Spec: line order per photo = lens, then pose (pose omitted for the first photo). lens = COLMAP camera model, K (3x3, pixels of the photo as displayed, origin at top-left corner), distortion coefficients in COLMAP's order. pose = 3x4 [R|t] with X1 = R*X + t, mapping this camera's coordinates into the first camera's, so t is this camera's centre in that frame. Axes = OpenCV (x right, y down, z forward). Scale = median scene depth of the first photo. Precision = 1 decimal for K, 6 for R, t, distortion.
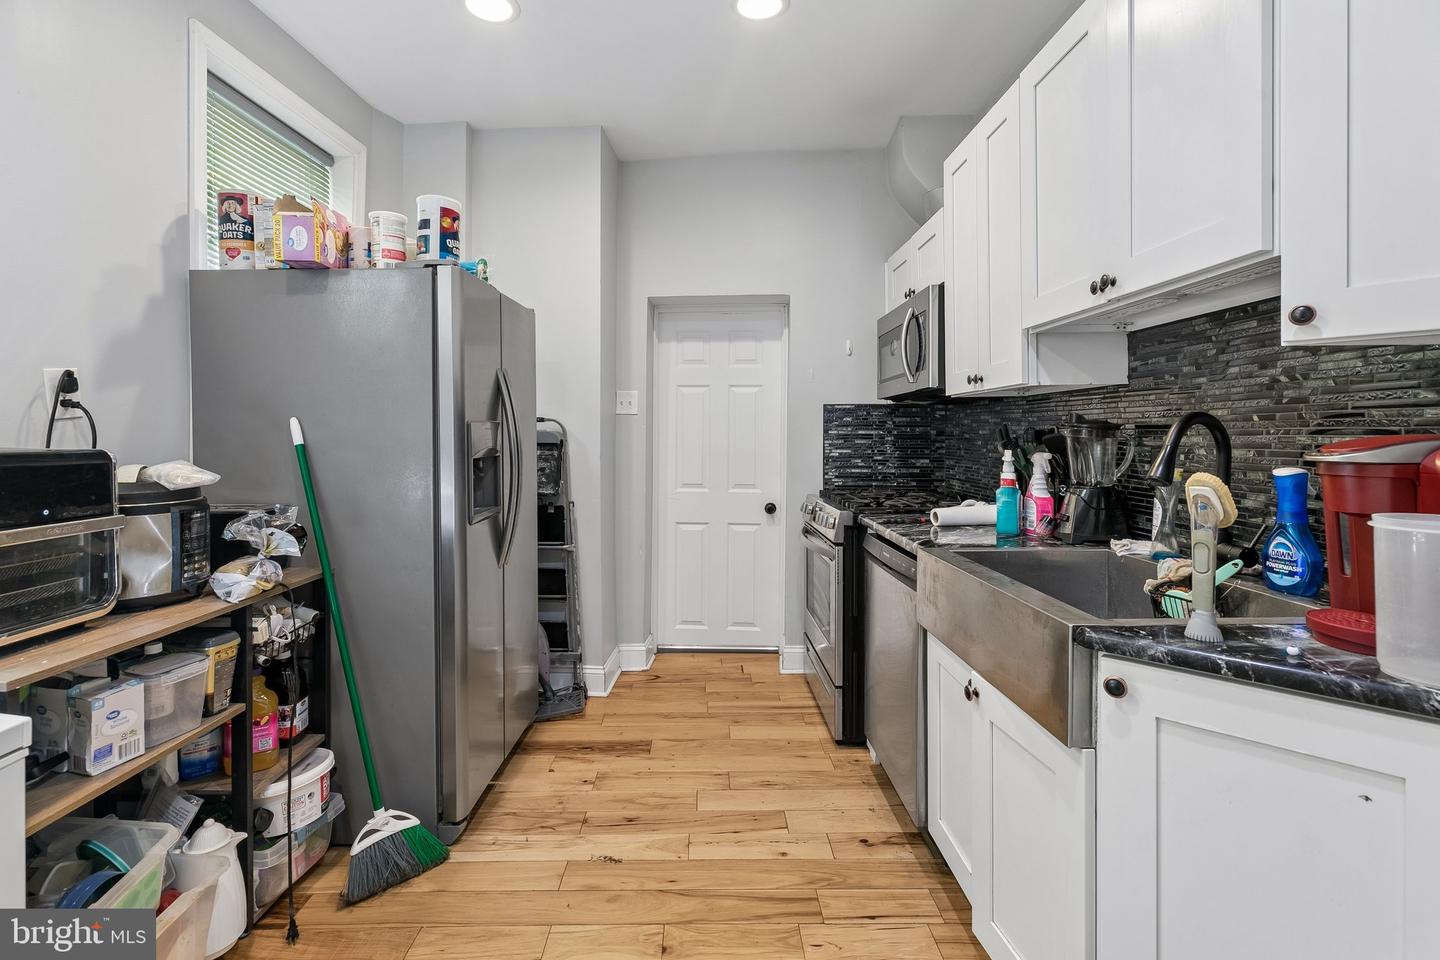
lens RADIAL K [[666.4, 0, 718.7], [0, 666.4, 434.8], [0, 0, 1]] dist [0.013012, -0.002409]
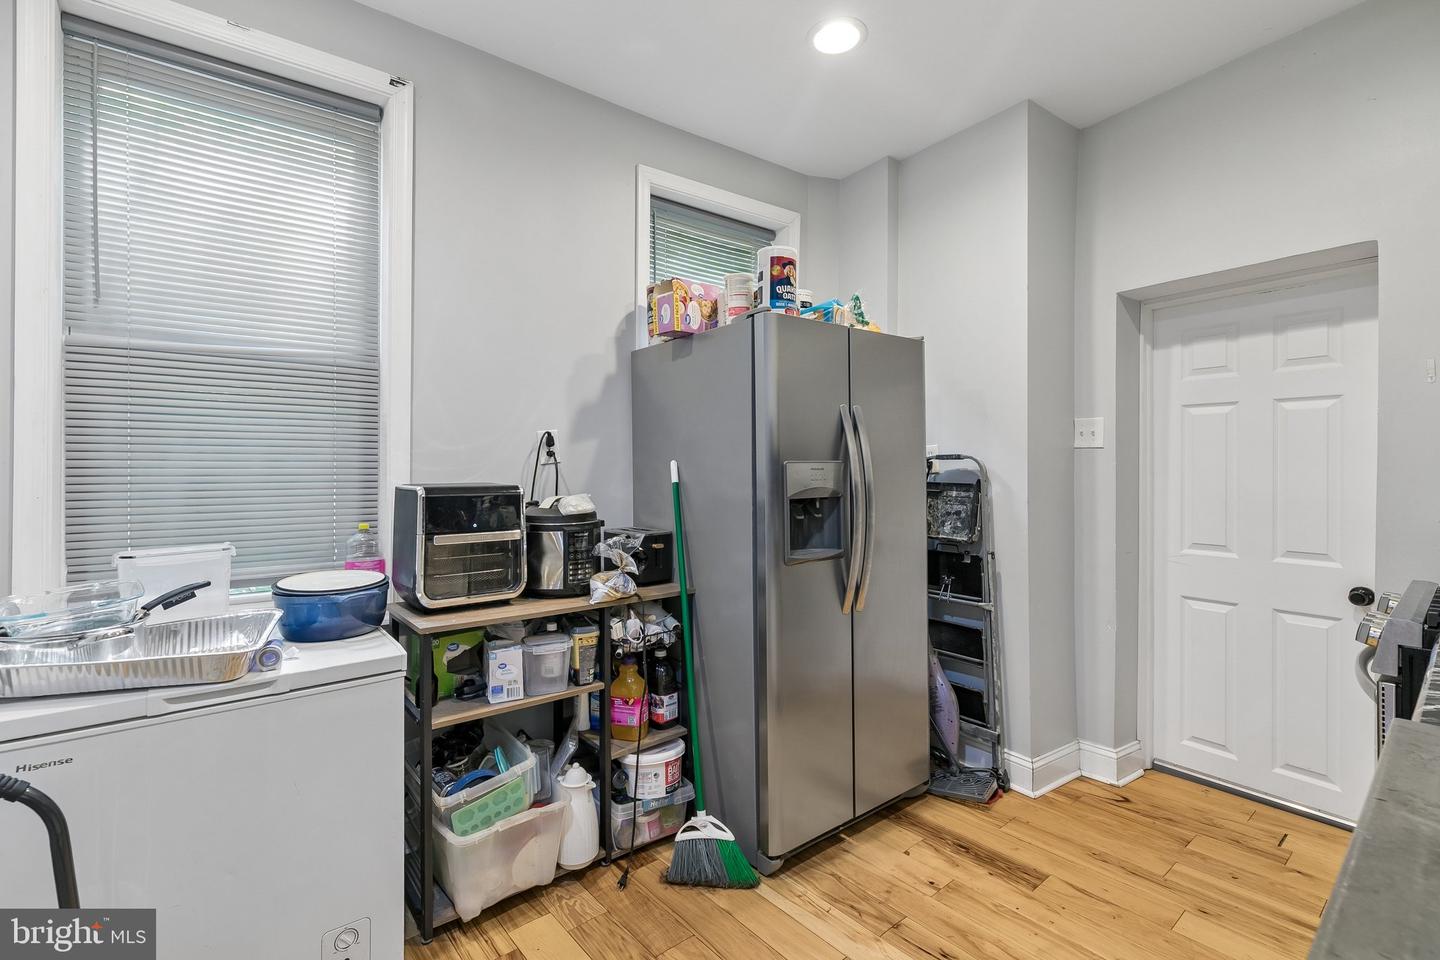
lens RADIAL K [[666.4, 0, 715.1], [0, 666.4, 460.7], [0, 0, 1]] dist [0.013012, -0.002409]
pose [[0.627272, -0.009490, -0.778743, 0.323036], [-0.000534, 0.999920, -0.012615, -0.008775], [0.778800, 0.008329, 0.627217, 0.267462]]
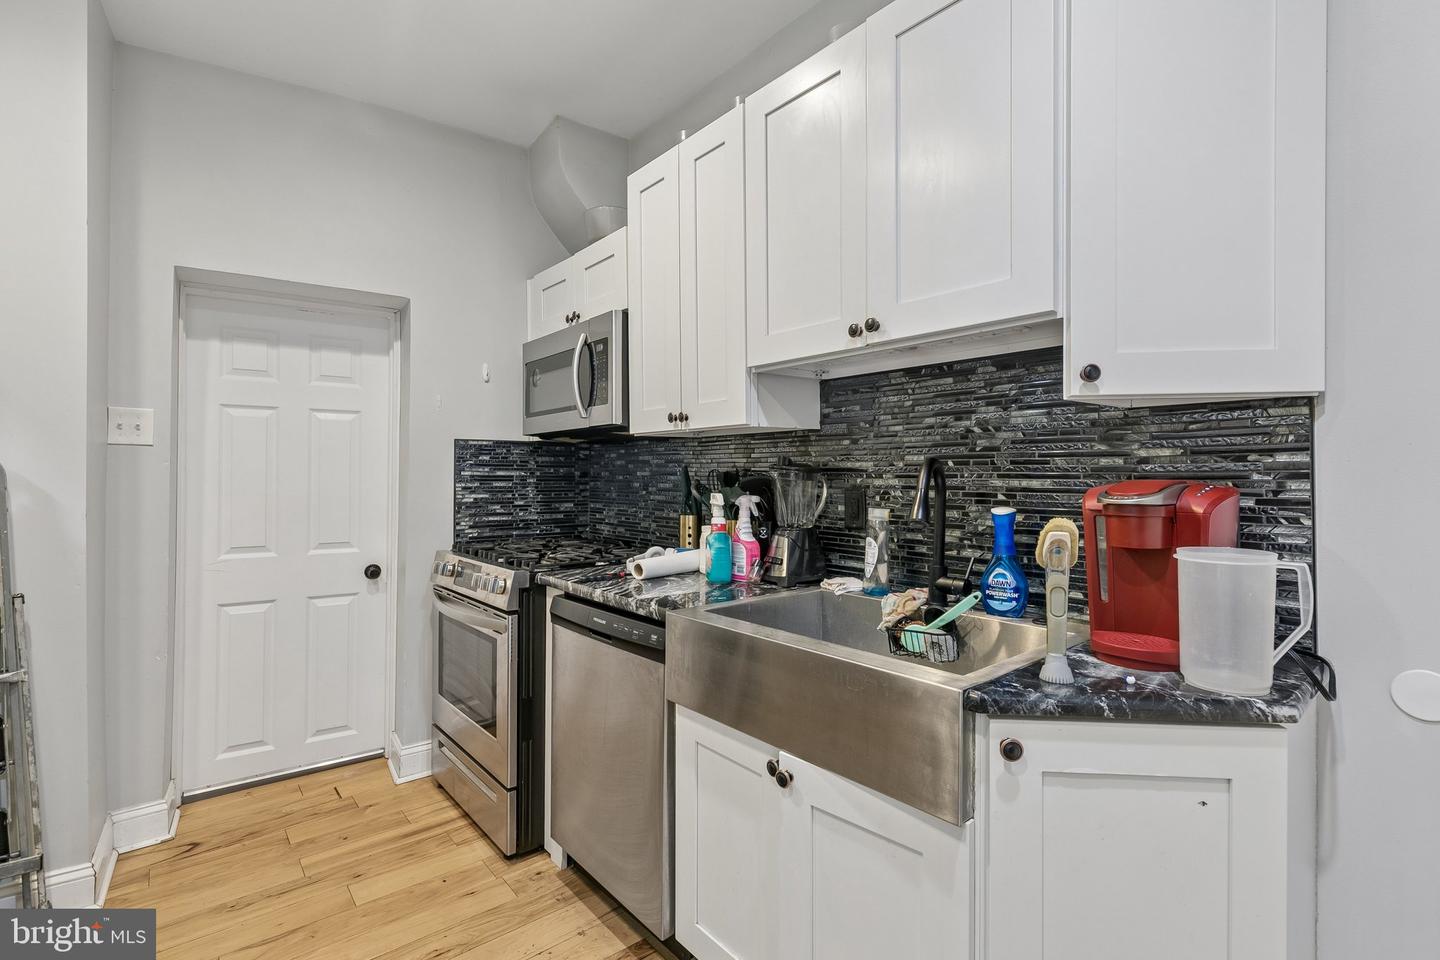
lens RADIAL K [[666.4, 0, 714.4], [0, 666.4, 471.7], [0, 0, 1]] dist [0.013012, -0.002409]
pose [[0.787512, 0.002044, 0.616296, -0.153284], [-0.000190, 0.999995, -0.003073, -0.005017], [-0.616300, 0.002303, 0.787508, 0.251617]]
